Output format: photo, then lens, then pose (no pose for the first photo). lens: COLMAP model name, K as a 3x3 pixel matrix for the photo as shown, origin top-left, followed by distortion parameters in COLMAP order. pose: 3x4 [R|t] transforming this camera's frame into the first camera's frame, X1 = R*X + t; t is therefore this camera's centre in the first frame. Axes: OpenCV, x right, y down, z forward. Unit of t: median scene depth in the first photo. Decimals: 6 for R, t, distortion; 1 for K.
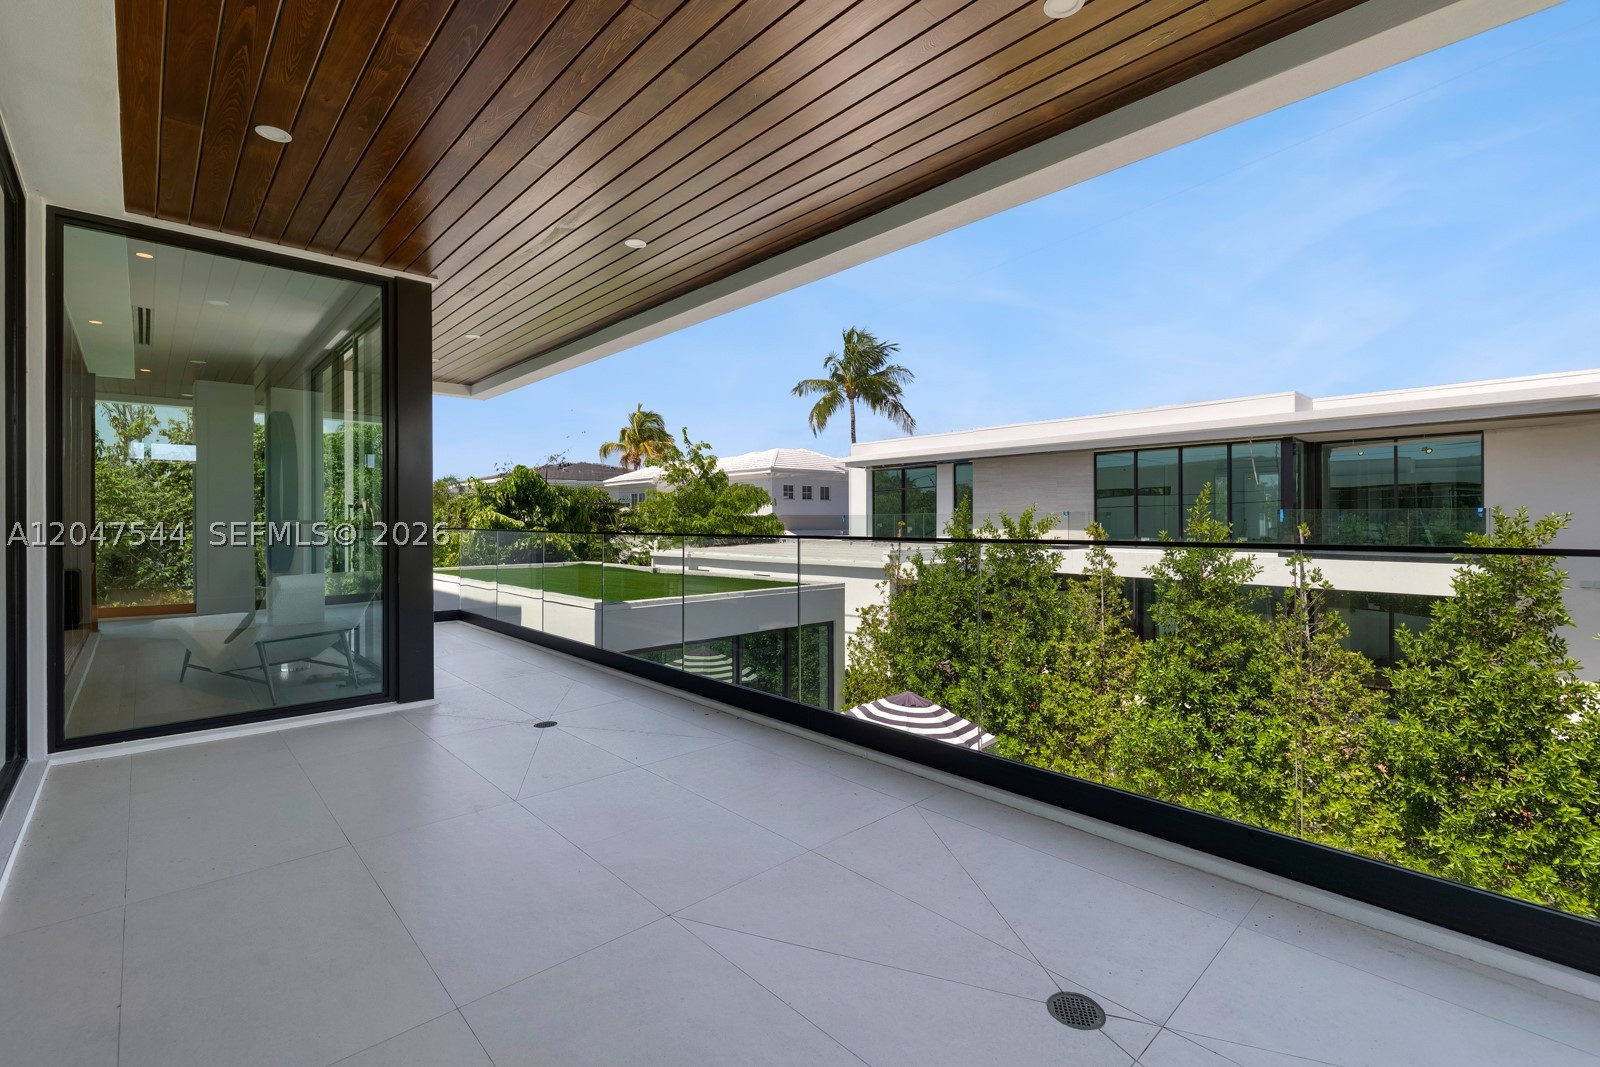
lens RADIAL K [[699.5, 0, 799.3], [0, 699.5, 514.5], [0, 0, 1]] dist [-0.001447, -0.000573]
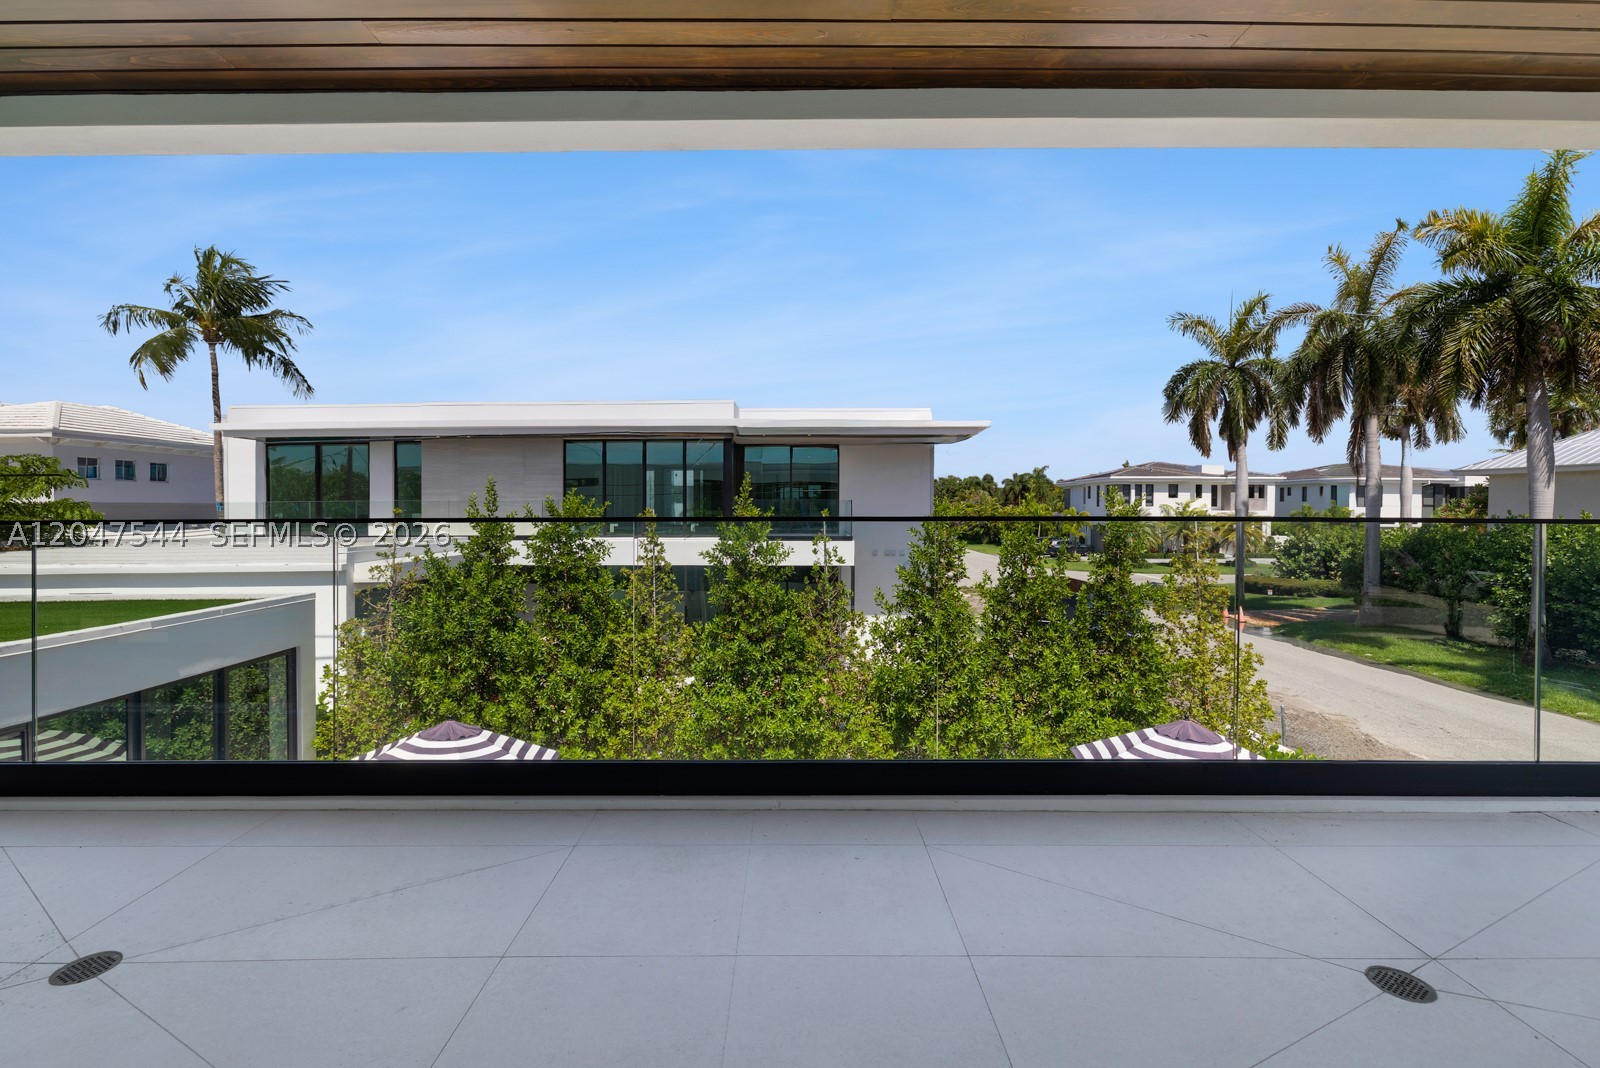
lens RADIAL K [[708.2, 0, 783.2], [0, 708.2, 523.5], [0, 0, 1]] dist [-0.011343, -0.000388]
pose [[0.683169, -0.012911, 0.730146, -0.106000], [-0.005755, 0.999717, 0.023062, 0.004547], [-0.730237, -0.019957, 0.682902, 0.110971]]
